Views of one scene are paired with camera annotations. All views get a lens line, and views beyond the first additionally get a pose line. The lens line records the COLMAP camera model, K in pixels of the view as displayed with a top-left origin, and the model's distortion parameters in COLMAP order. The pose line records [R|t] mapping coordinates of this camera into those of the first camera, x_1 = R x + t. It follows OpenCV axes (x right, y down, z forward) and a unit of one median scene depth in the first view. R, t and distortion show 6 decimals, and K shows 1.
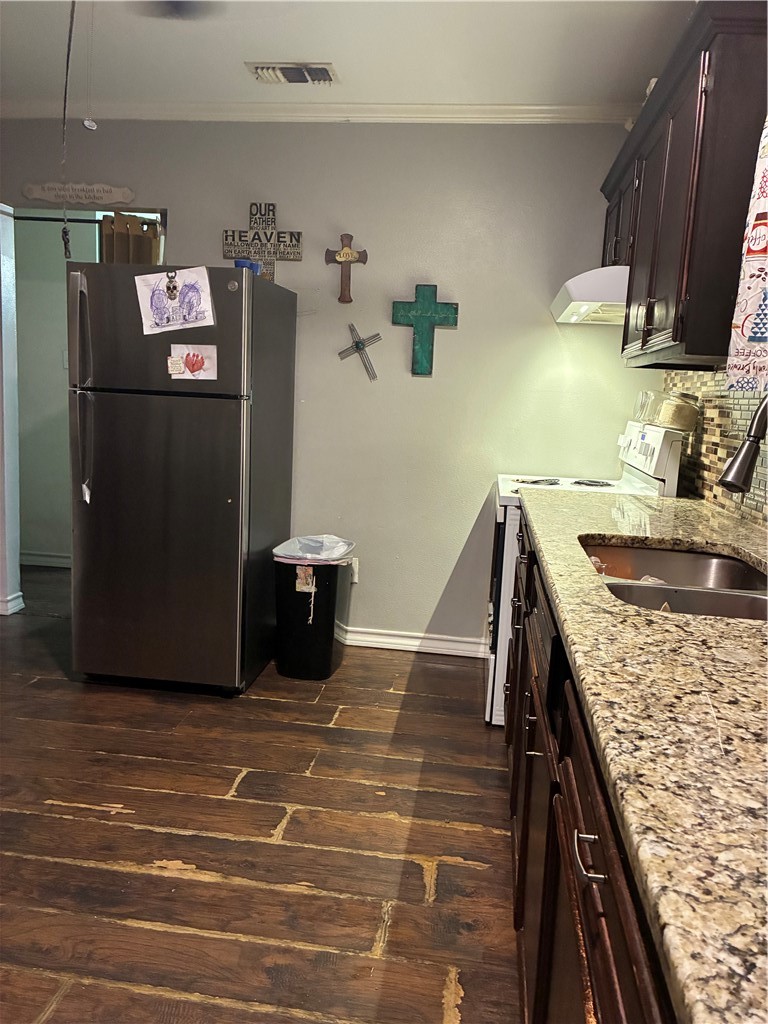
lens RADIAL K [[779.8, 0, 387.1], [0, 779.8, 511.3], [0, 0, 1]] dist [0.008155, -0.005923]
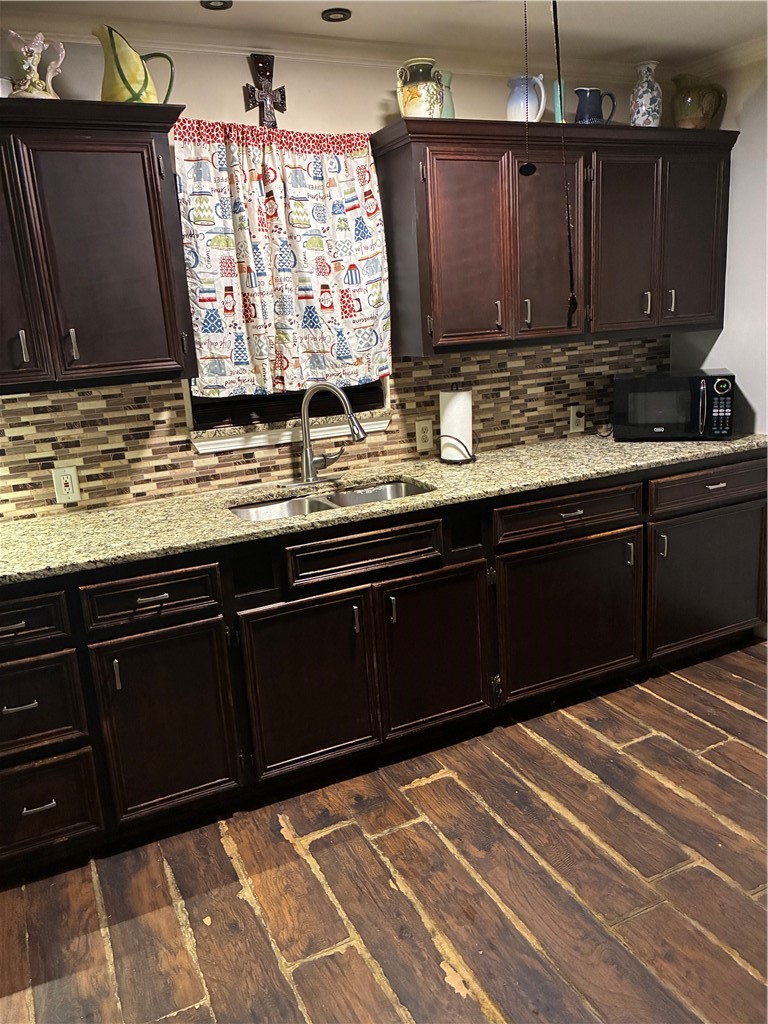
lens RADIAL K [[779.8, 0, 385.0], [0, 779.8, 511.5], [0, 0, 1]] dist [0.008155, -0.005923]
pose [[-0.545021, -0.234954, 0.804828, -0.866411], [0.158117, 0.913903, 0.373872, -0.417834], [-0.823378, 0.331026, -0.460946, 1.354356]]
